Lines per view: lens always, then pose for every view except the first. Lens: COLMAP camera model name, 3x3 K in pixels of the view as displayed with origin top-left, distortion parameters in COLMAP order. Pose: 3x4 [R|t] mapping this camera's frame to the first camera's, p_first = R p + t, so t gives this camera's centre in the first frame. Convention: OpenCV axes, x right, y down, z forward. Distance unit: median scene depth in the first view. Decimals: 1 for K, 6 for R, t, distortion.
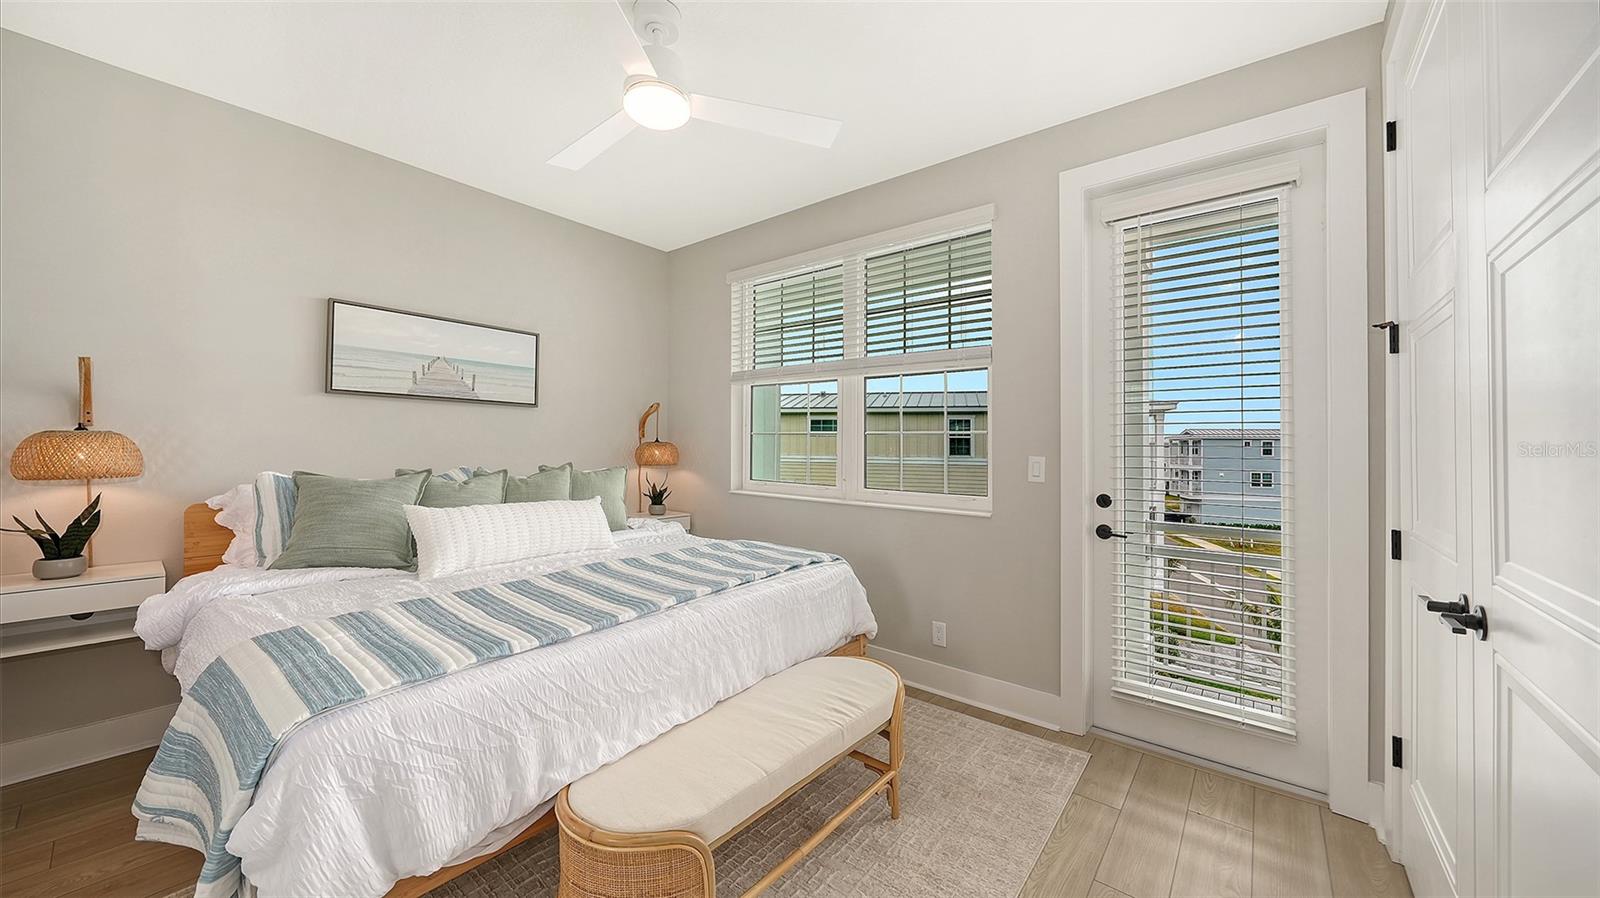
lens RADIAL K [[572.0, 0, 792.7], [0, 572.0, 441.8], [0, 0, 1]] dist [0.001156, -0.000045]
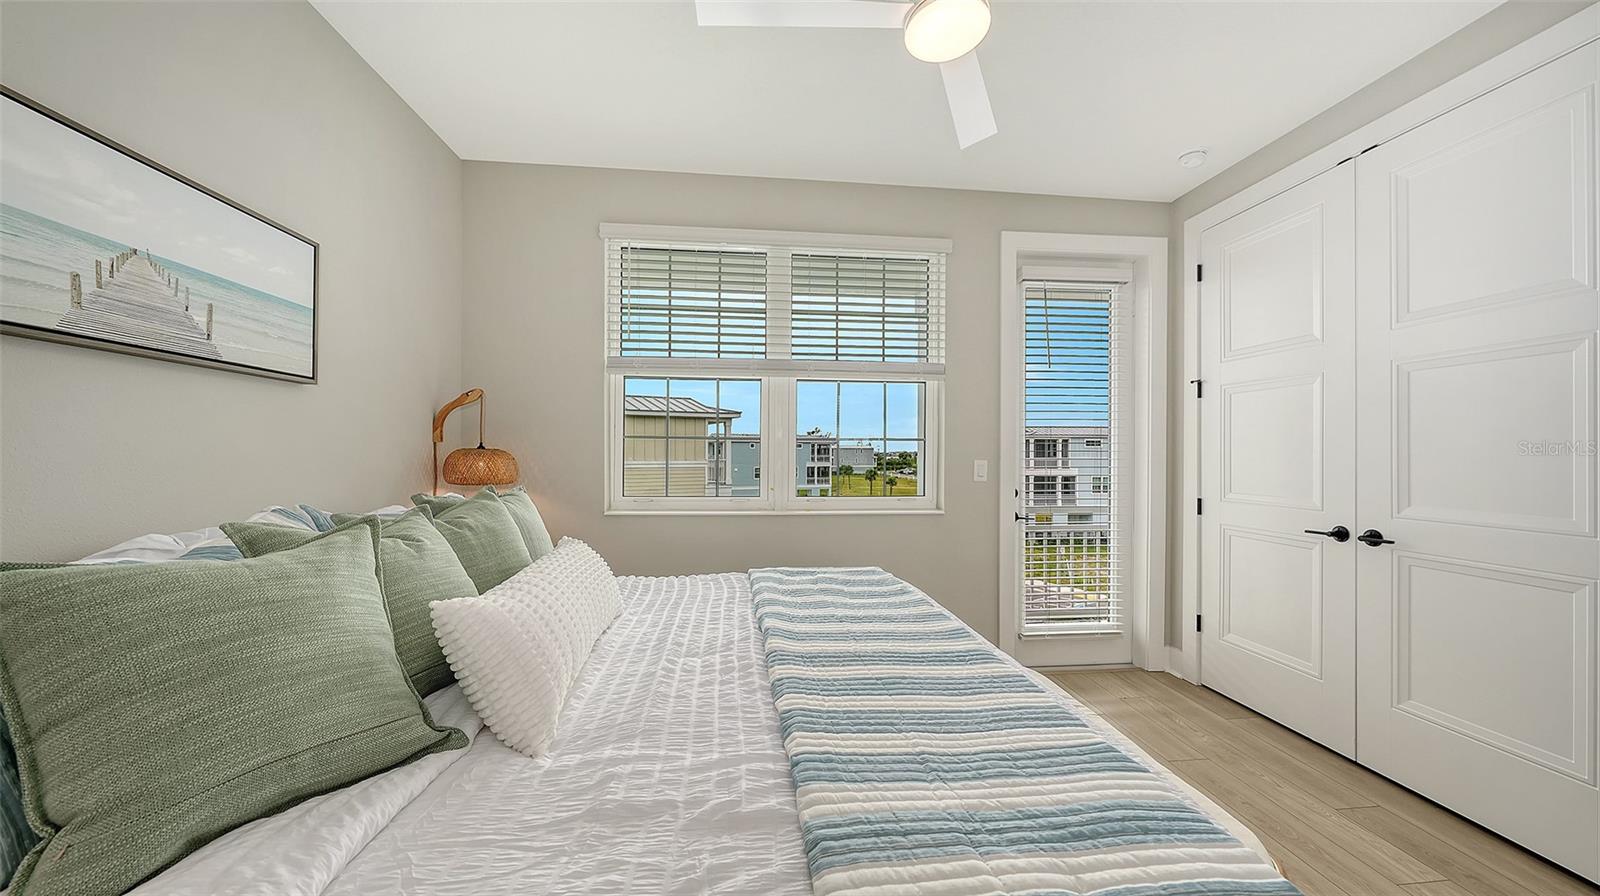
lens RADIAL K [[564.1, 0, 795.5], [0, 564.1, 450.7], [0, 0, 1]] dist [-0.002737, -0.000094]
pose [[0.700223, -0.006901, 0.713891, -0.545950], [0.002331, 0.999970, 0.007380, -0.003044], [-0.713921, -0.003503, 0.700218, 0.349950]]
